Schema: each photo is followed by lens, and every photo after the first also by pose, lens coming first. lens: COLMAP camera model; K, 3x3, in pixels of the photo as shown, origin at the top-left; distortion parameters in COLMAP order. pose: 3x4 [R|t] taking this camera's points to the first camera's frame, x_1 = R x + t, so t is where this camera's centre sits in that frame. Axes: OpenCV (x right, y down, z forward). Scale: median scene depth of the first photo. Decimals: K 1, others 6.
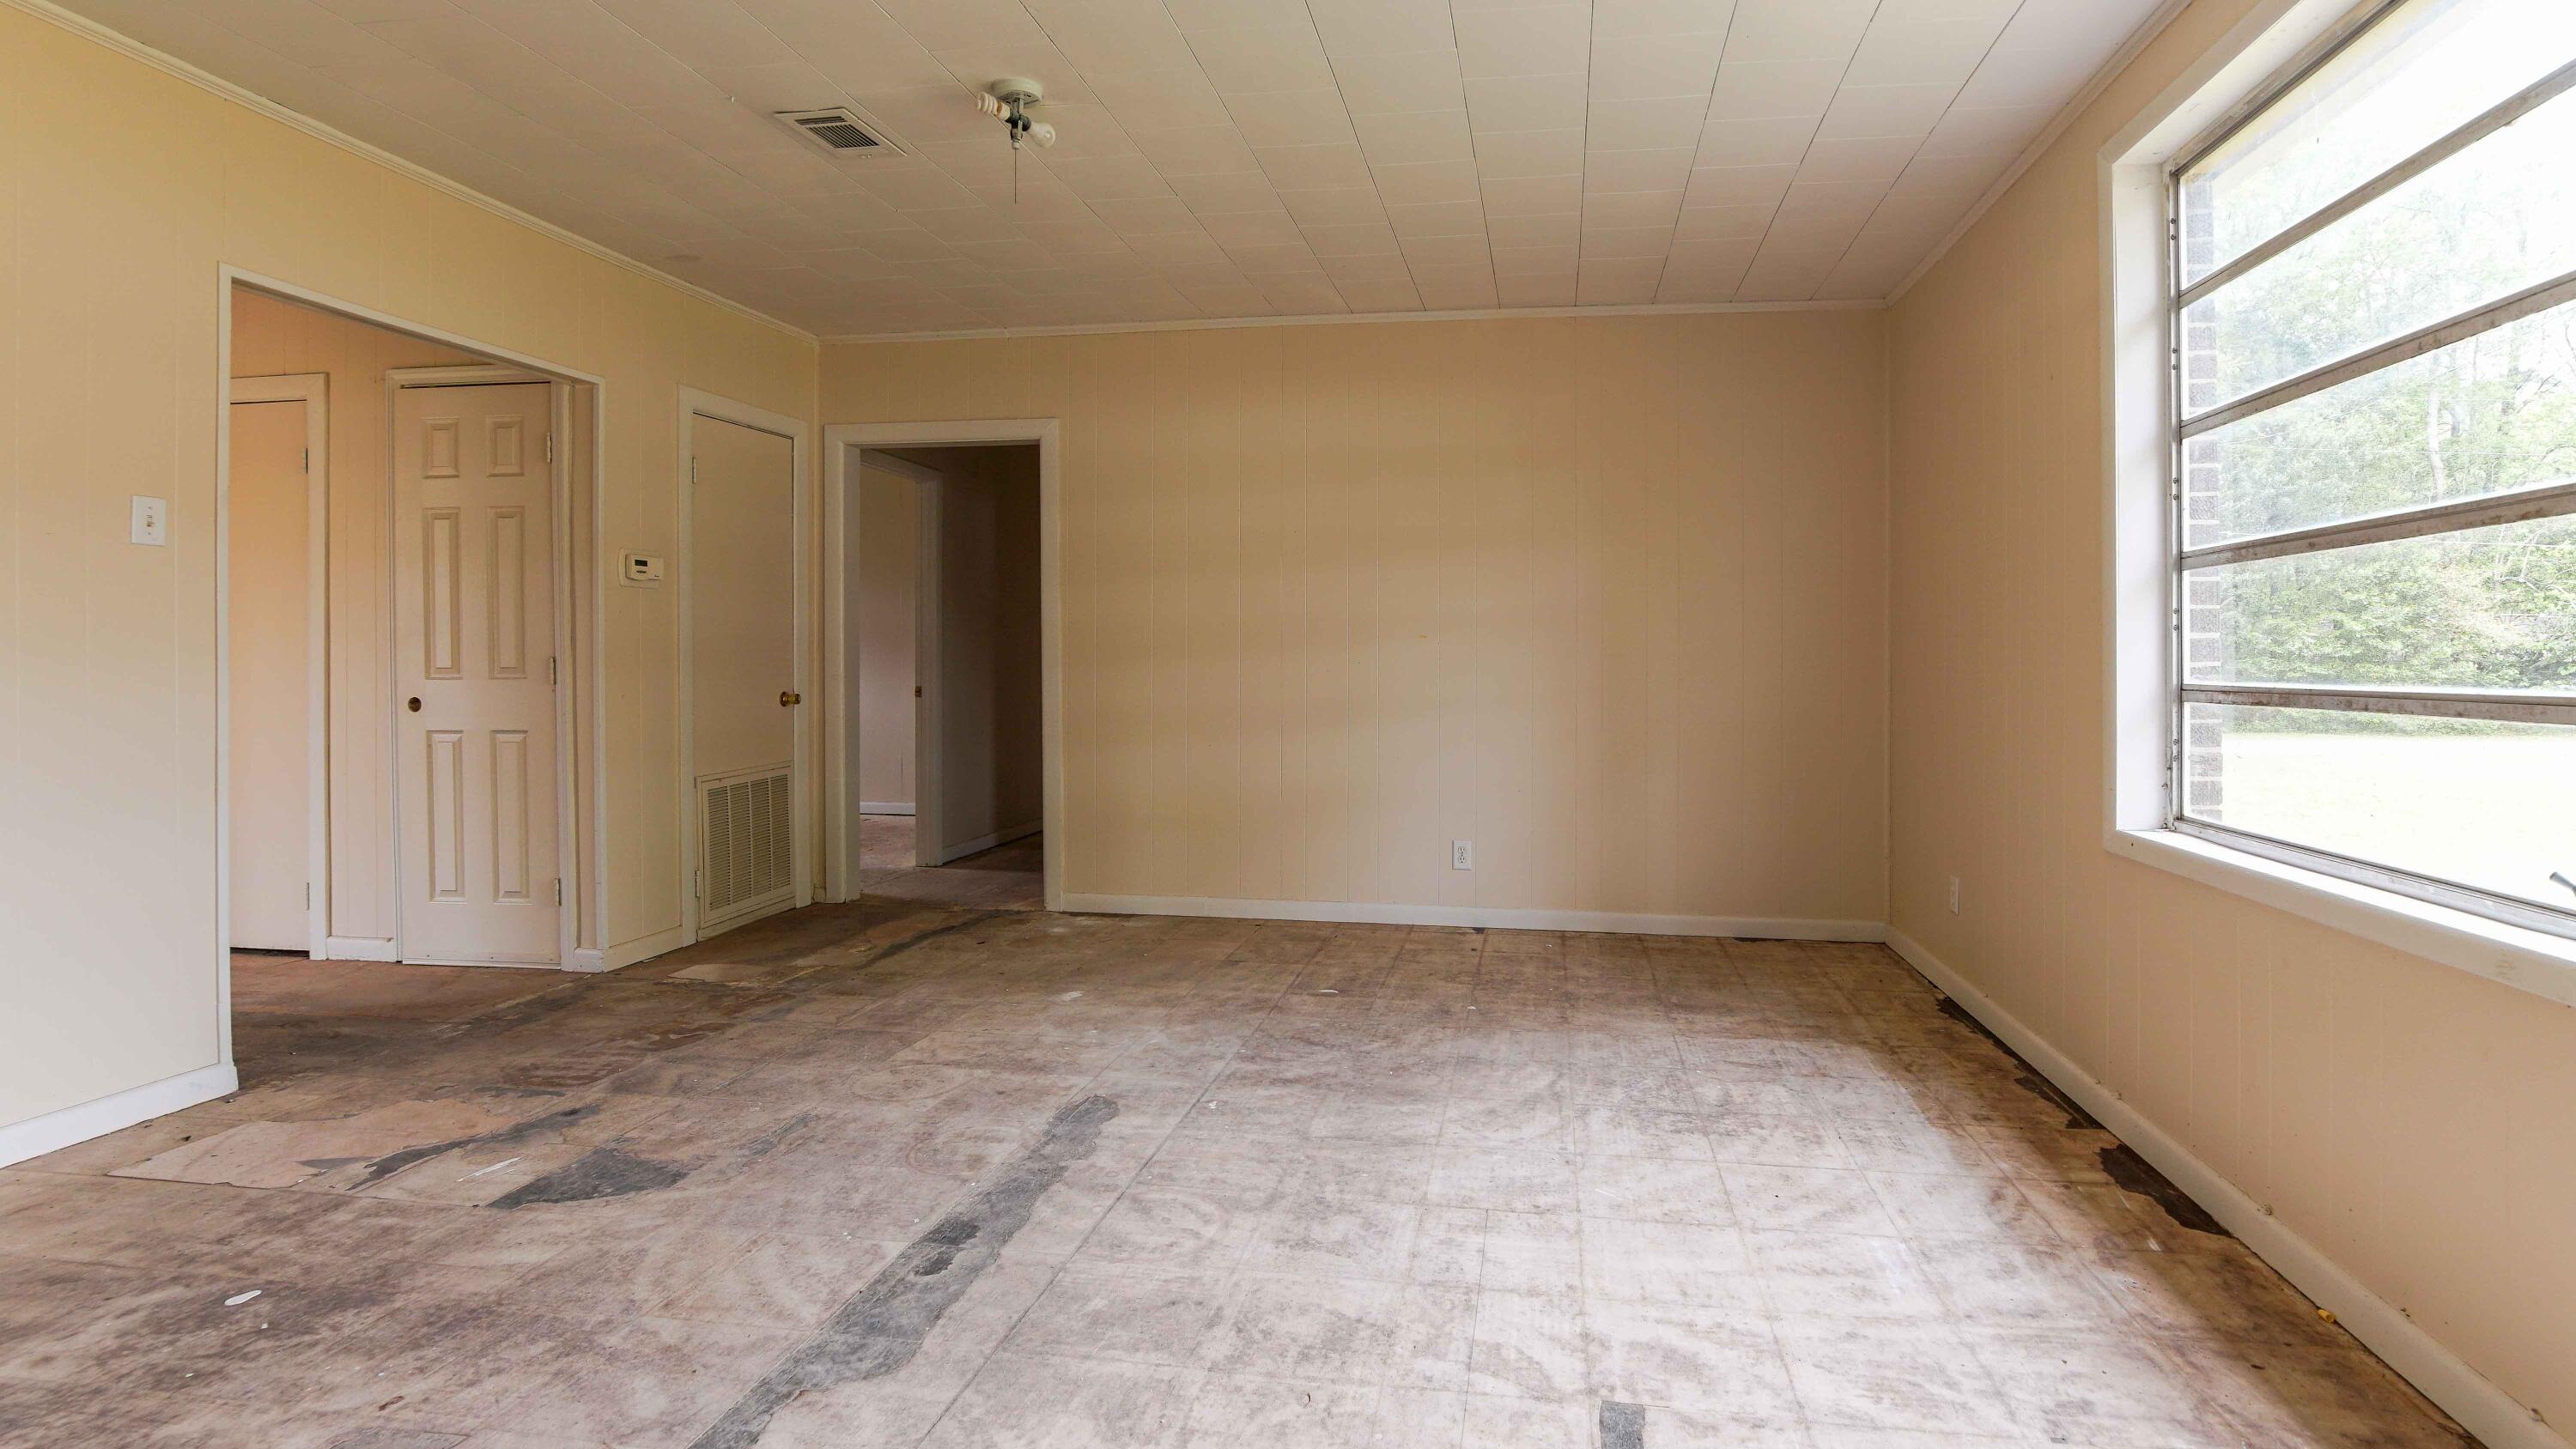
lens RADIAL K [[1209.7, 0, 1293.0], [0, 1209.7, 656.3], [0, 0, 1]] dist [-0.003922, -0.000327]
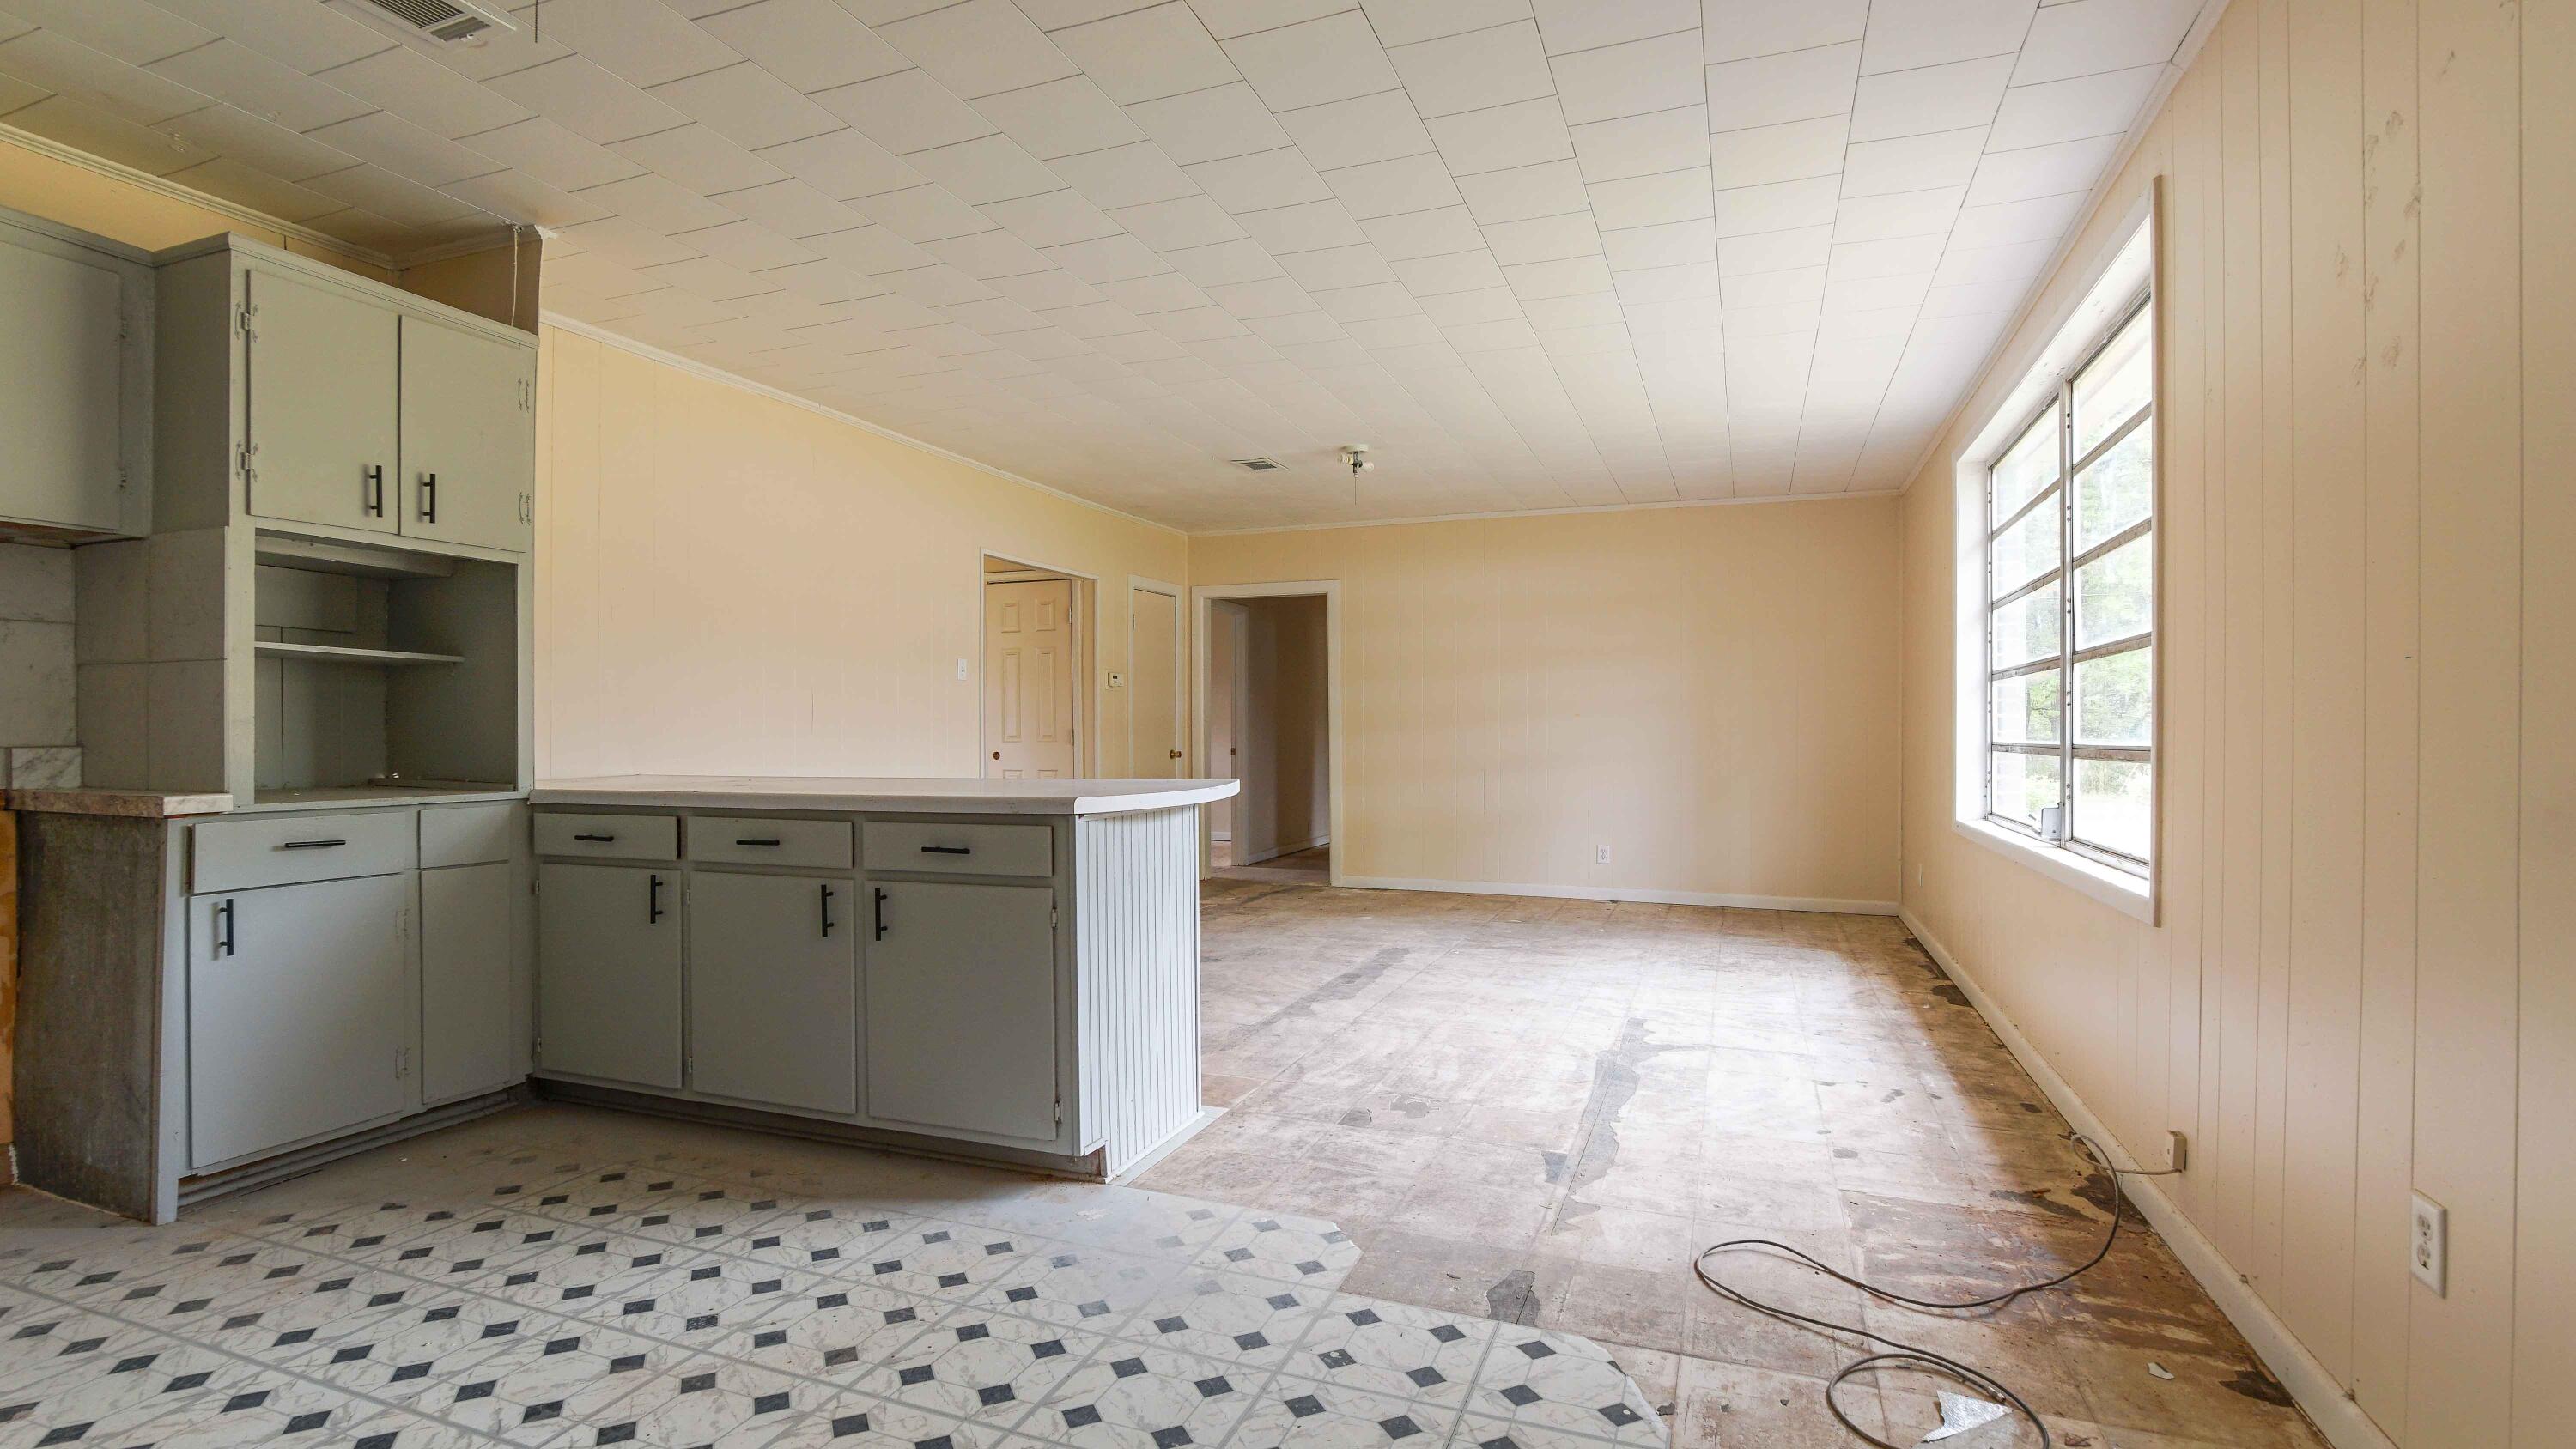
lens RADIAL K [[1150.5, 0, 1171.5], [0, 1150.5, 750.0], [0, 0, 1]] dist [-0.011258, -0.000130]
pose [[0.967744, 0.000258, -0.251936, -0.047684], [0.005028, 0.999781, 0.020336, -0.006413], [0.251886, -0.020946, 0.967530, -1.027939]]
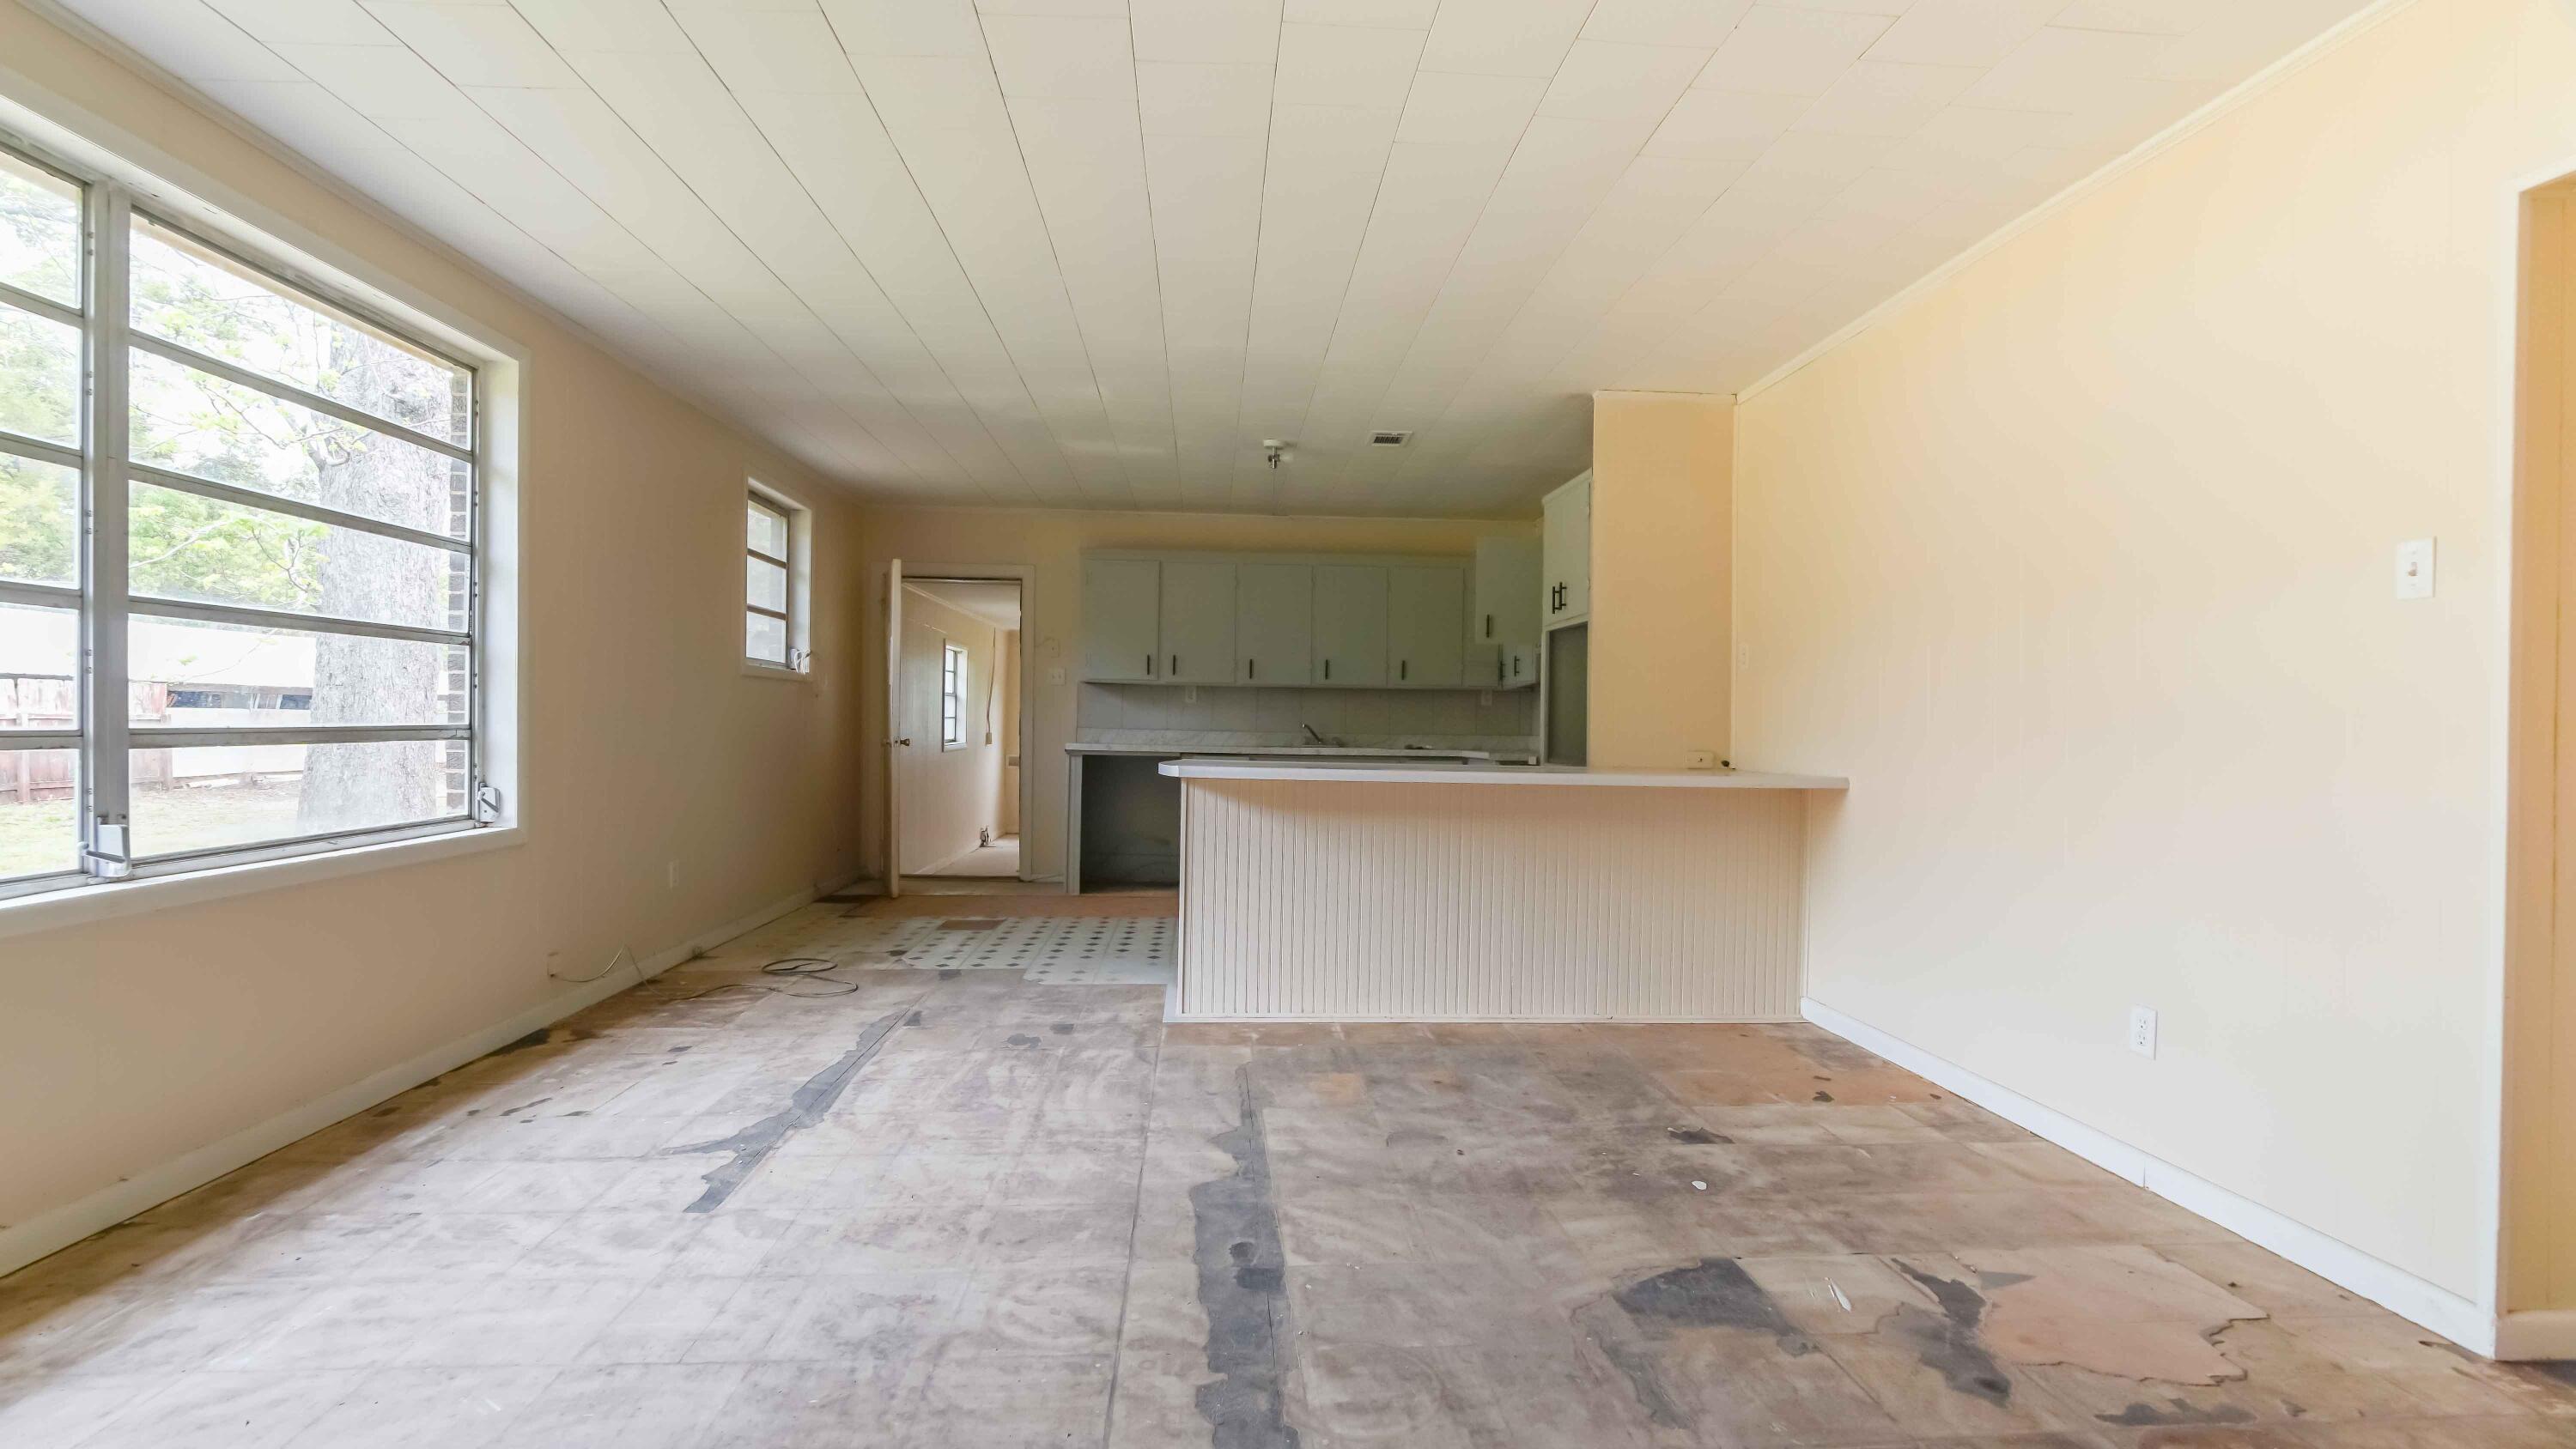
lens RADIAL K [[1168.2, 0, 1285.4], [0, 1168.2, 746.2], [0, 0, 1]] dist [-0.027332, -0.000234]
pose [[-0.961545, -0.010406, -0.274451, -0.020466], [-0.014430, 0.999816, 0.012648, 0.006370], [0.274269, 0.016122, -0.961518, 1.626391]]
